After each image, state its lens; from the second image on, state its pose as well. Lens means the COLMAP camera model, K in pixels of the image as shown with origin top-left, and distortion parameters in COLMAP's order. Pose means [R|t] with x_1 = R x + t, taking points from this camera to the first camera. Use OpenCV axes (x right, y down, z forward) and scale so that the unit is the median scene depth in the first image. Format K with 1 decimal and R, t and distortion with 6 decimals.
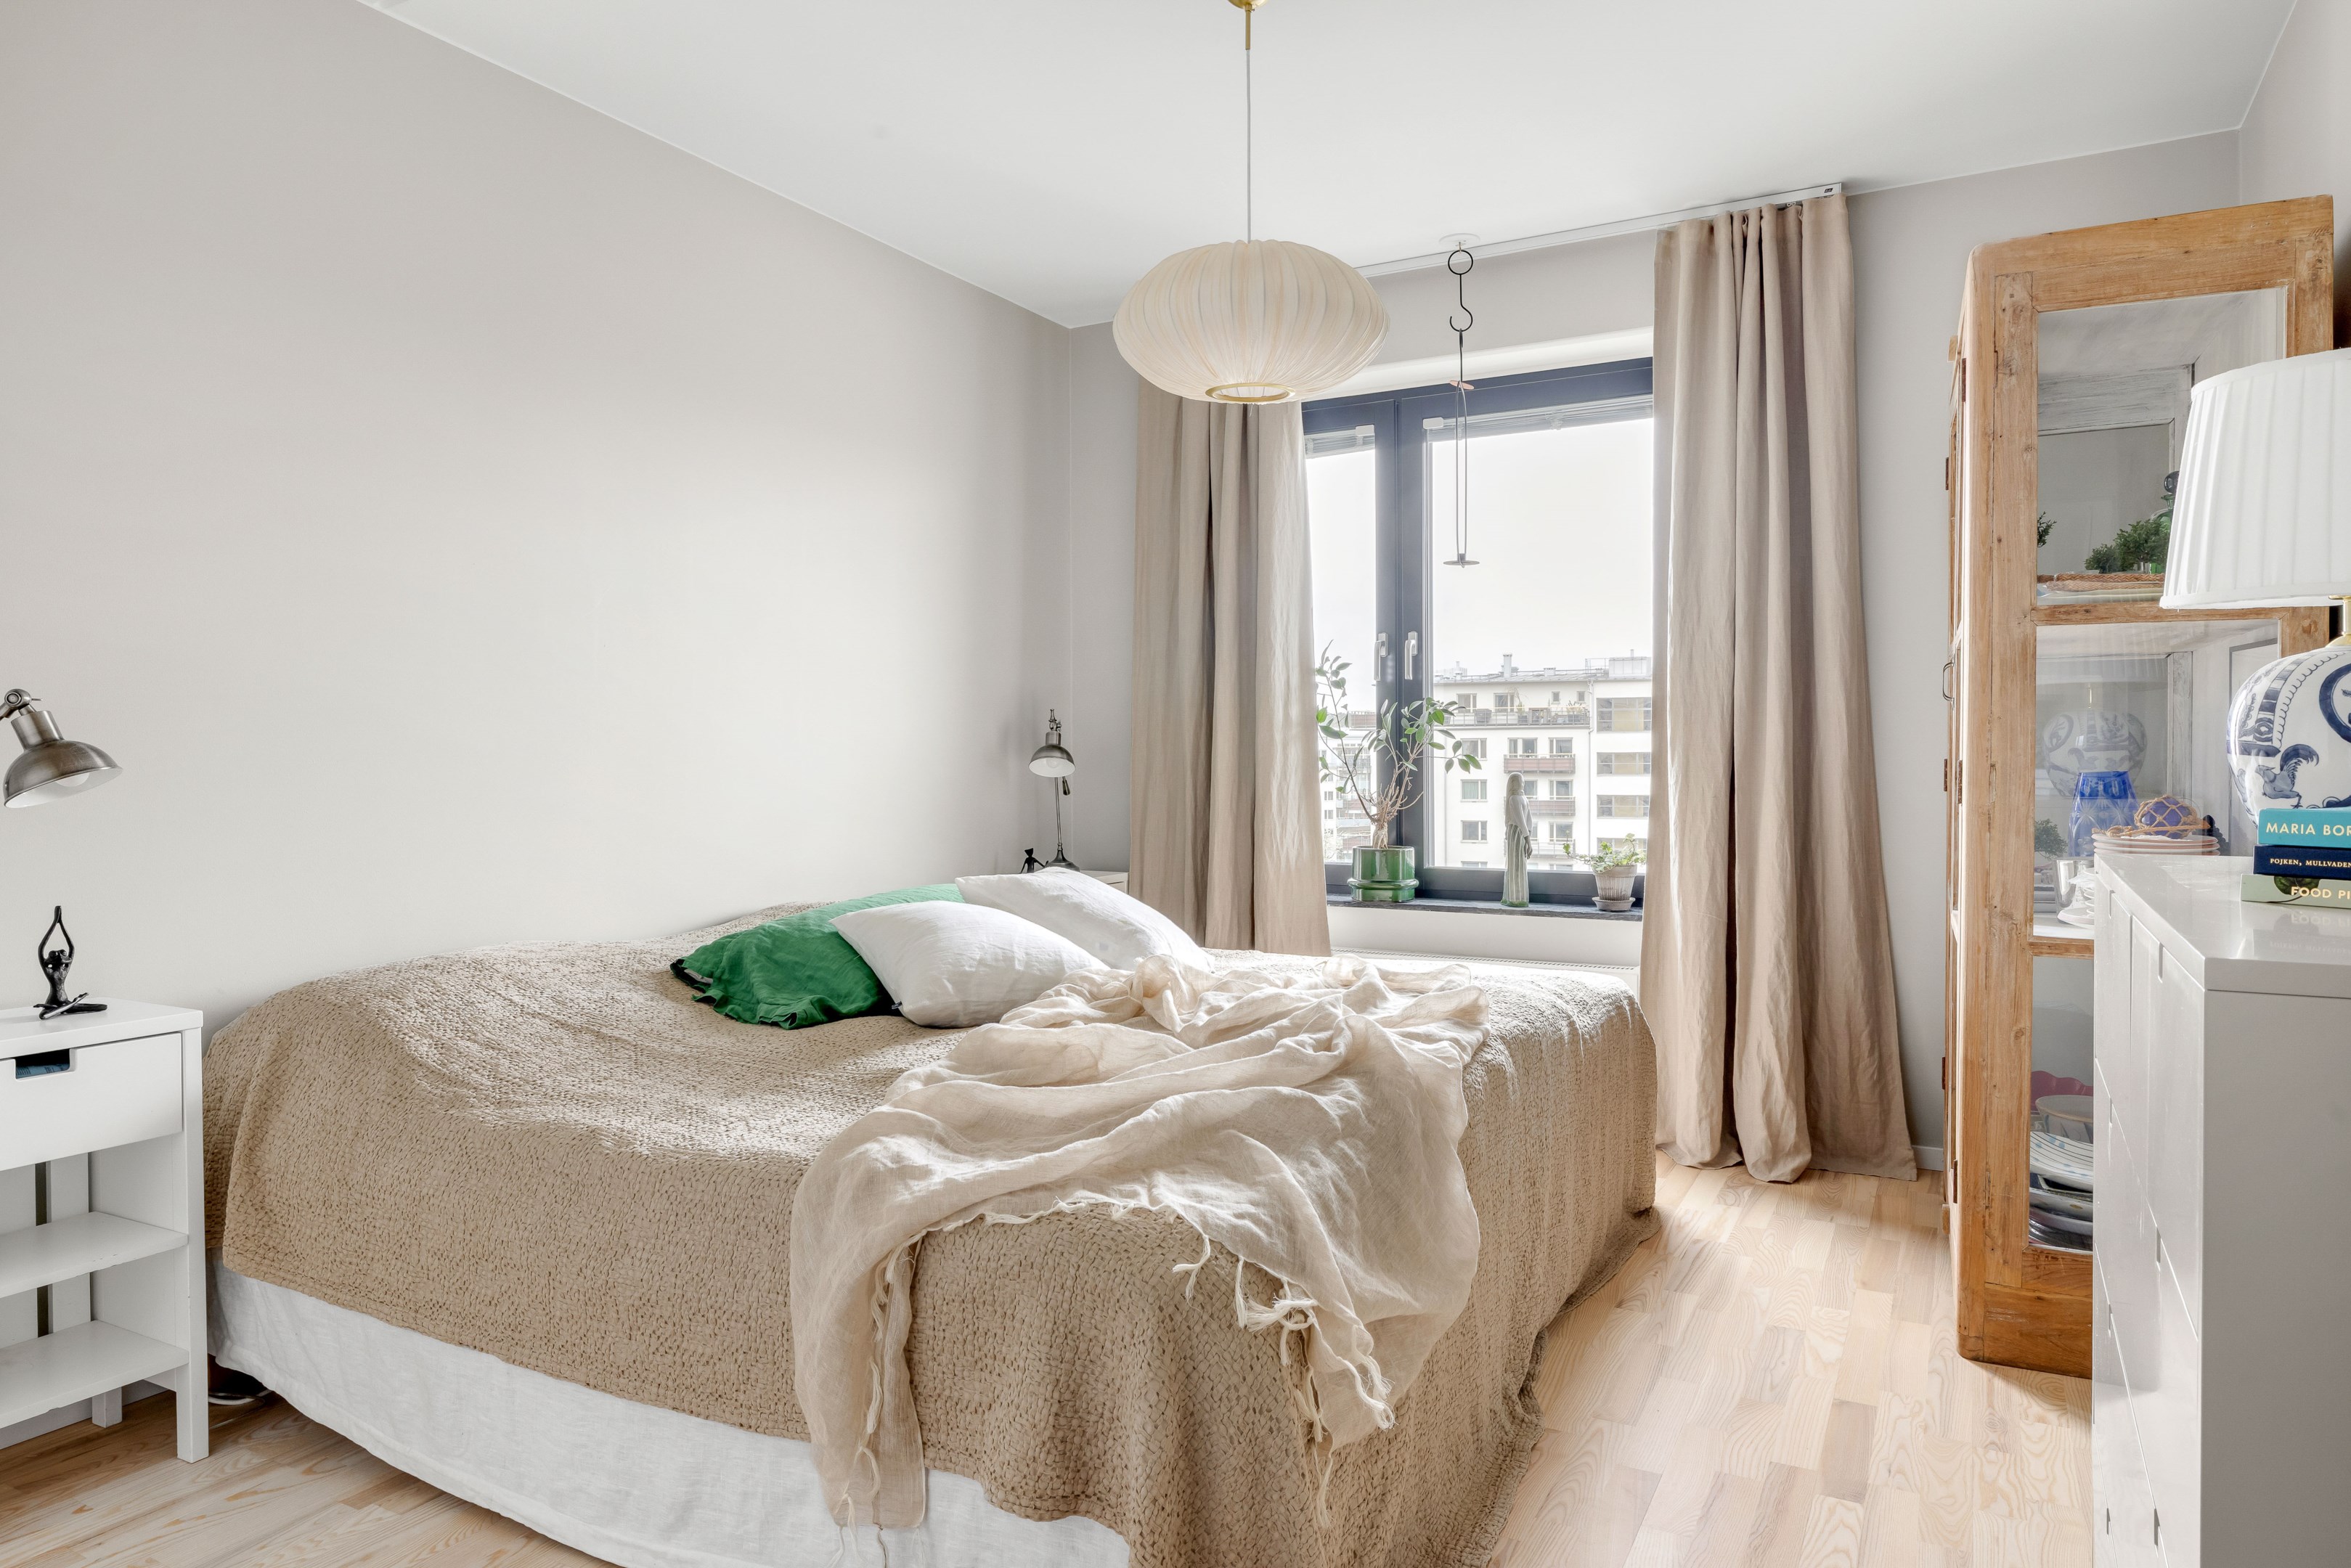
lens RADIAL K [[1580.4, 0, 1179.6], [0, 1580.4, 769.5], [0, 0, 1]] dist [-0.000059, 0.002501]
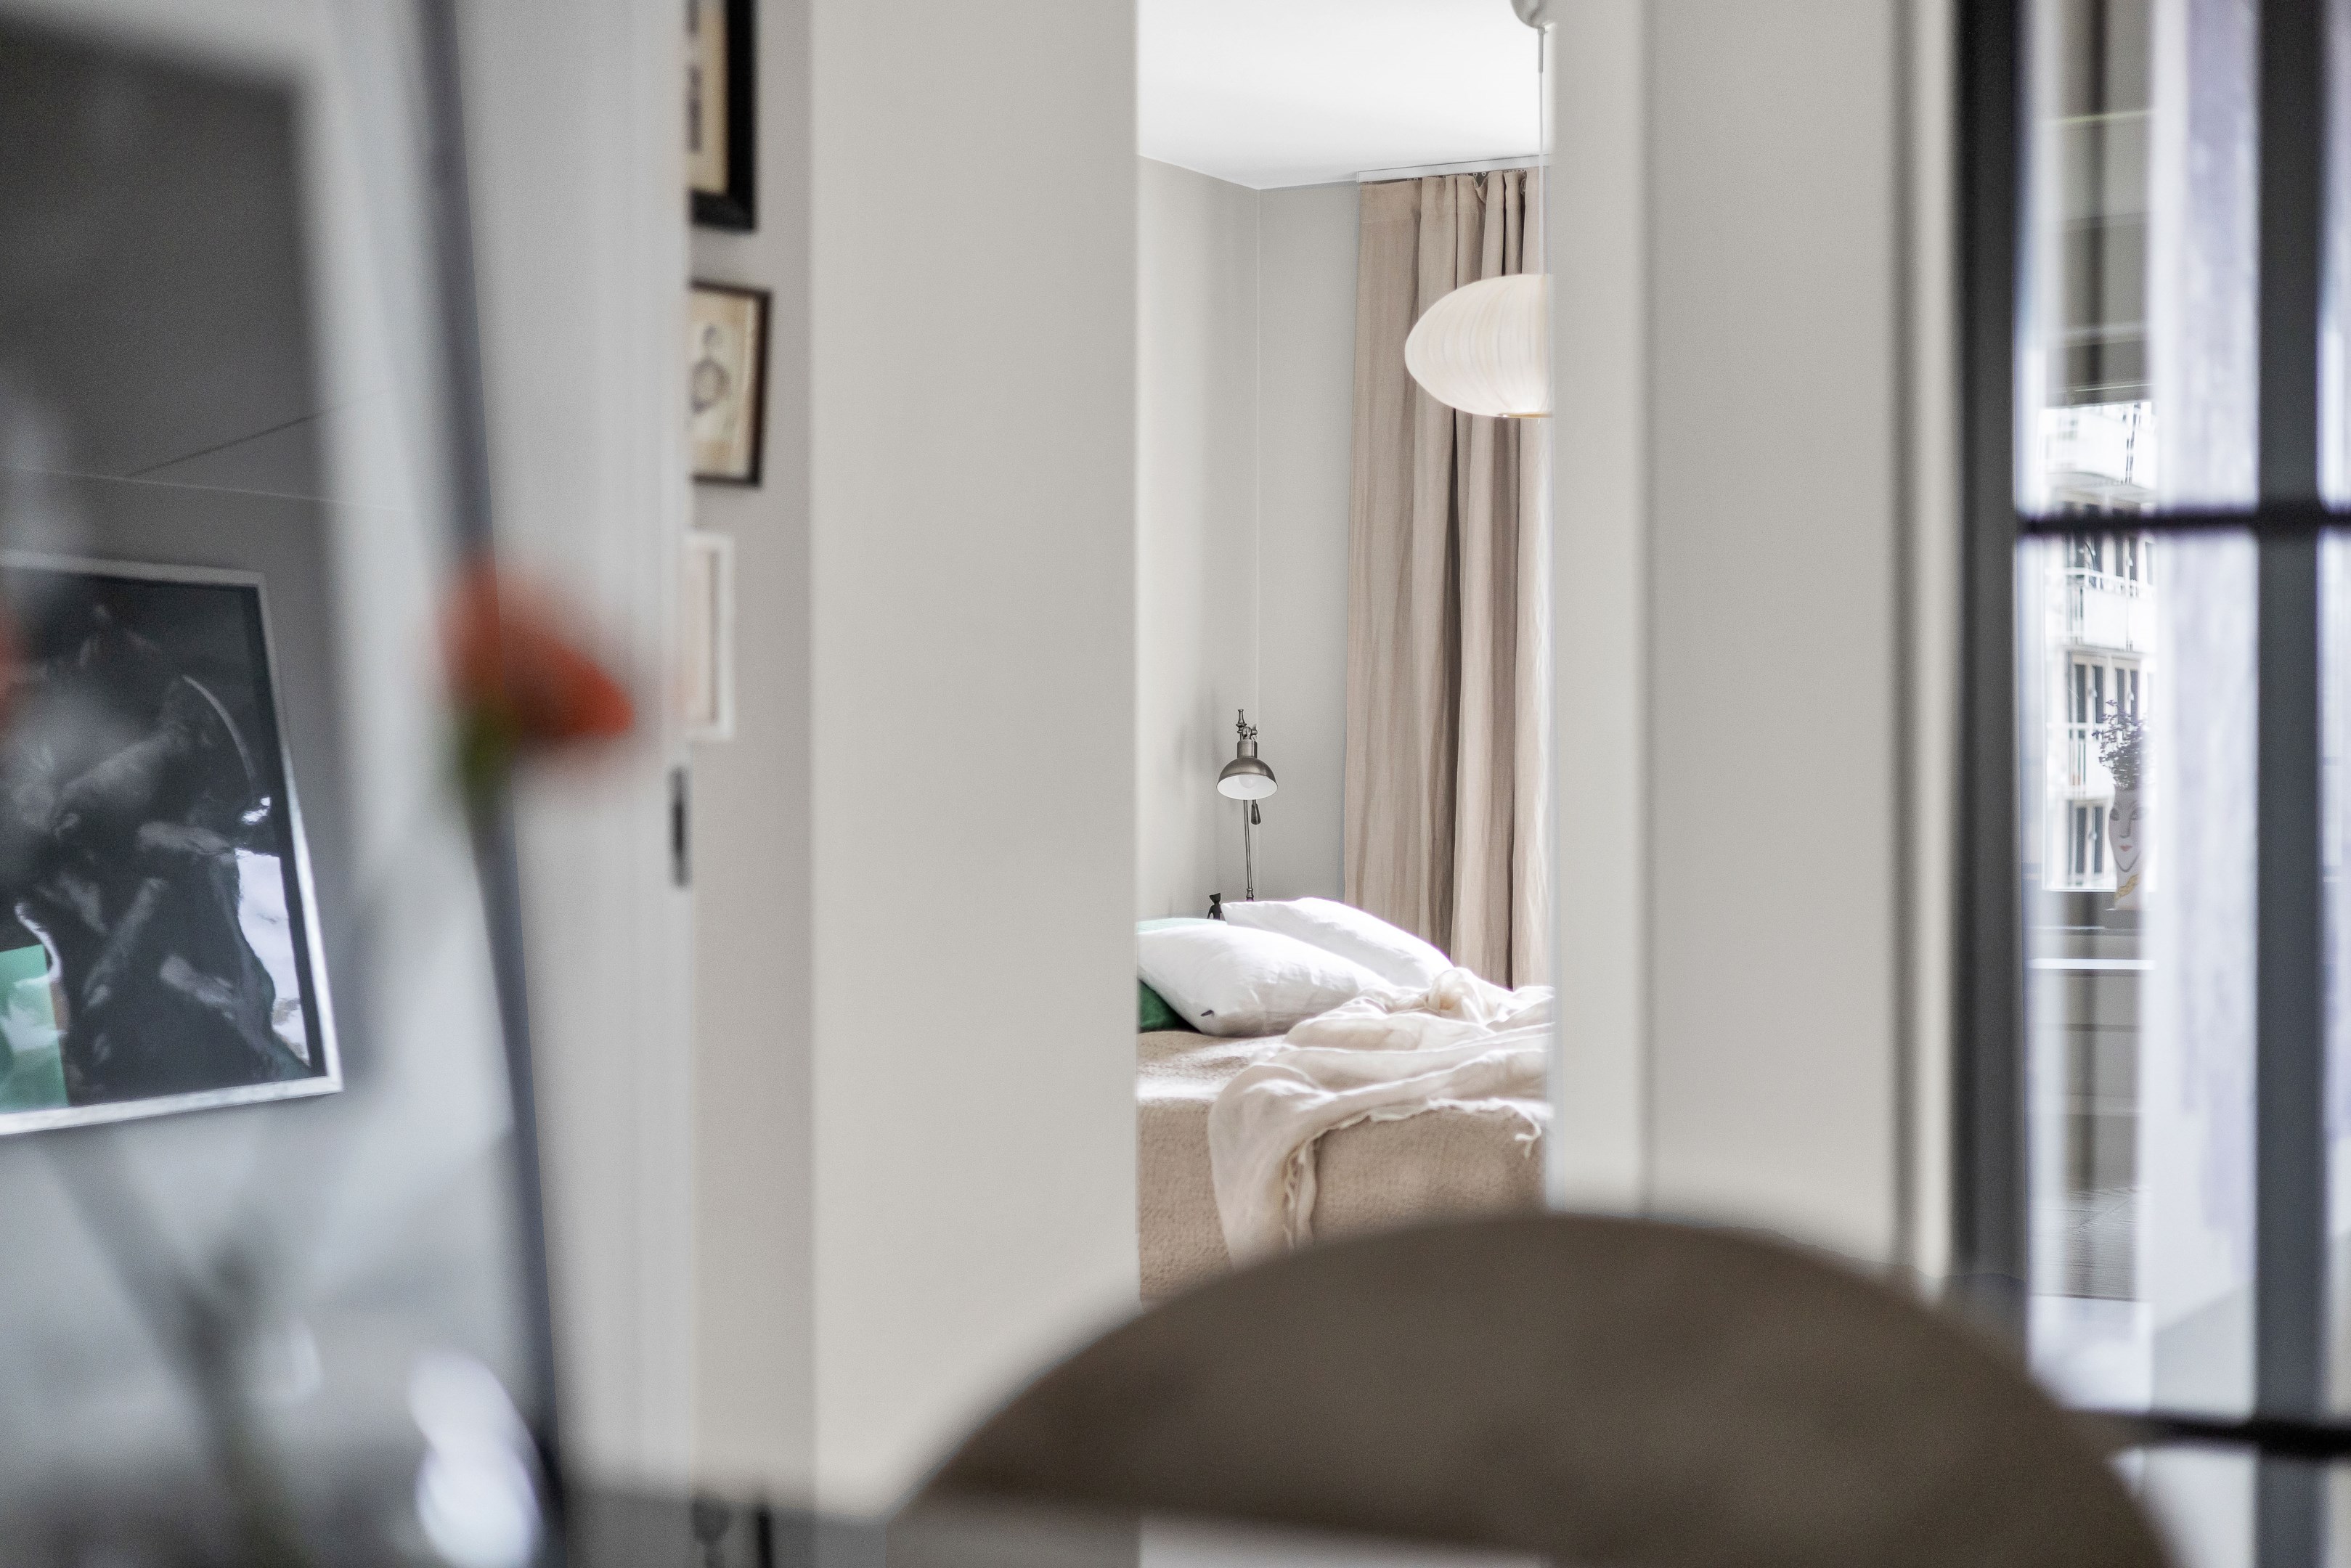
lens RADIAL K [[3587.0, 0, 1175.5], [0, 3587.0, 784.0], [0, 0, 1]] dist [0.011228, -0.025449]
pose [[0.999807, 0.005310, -0.018910, -0.157057], [-0.005341, 0.999984, -0.001585, 0.000335], [0.018901, 0.001685, 0.999820, -1.407993]]
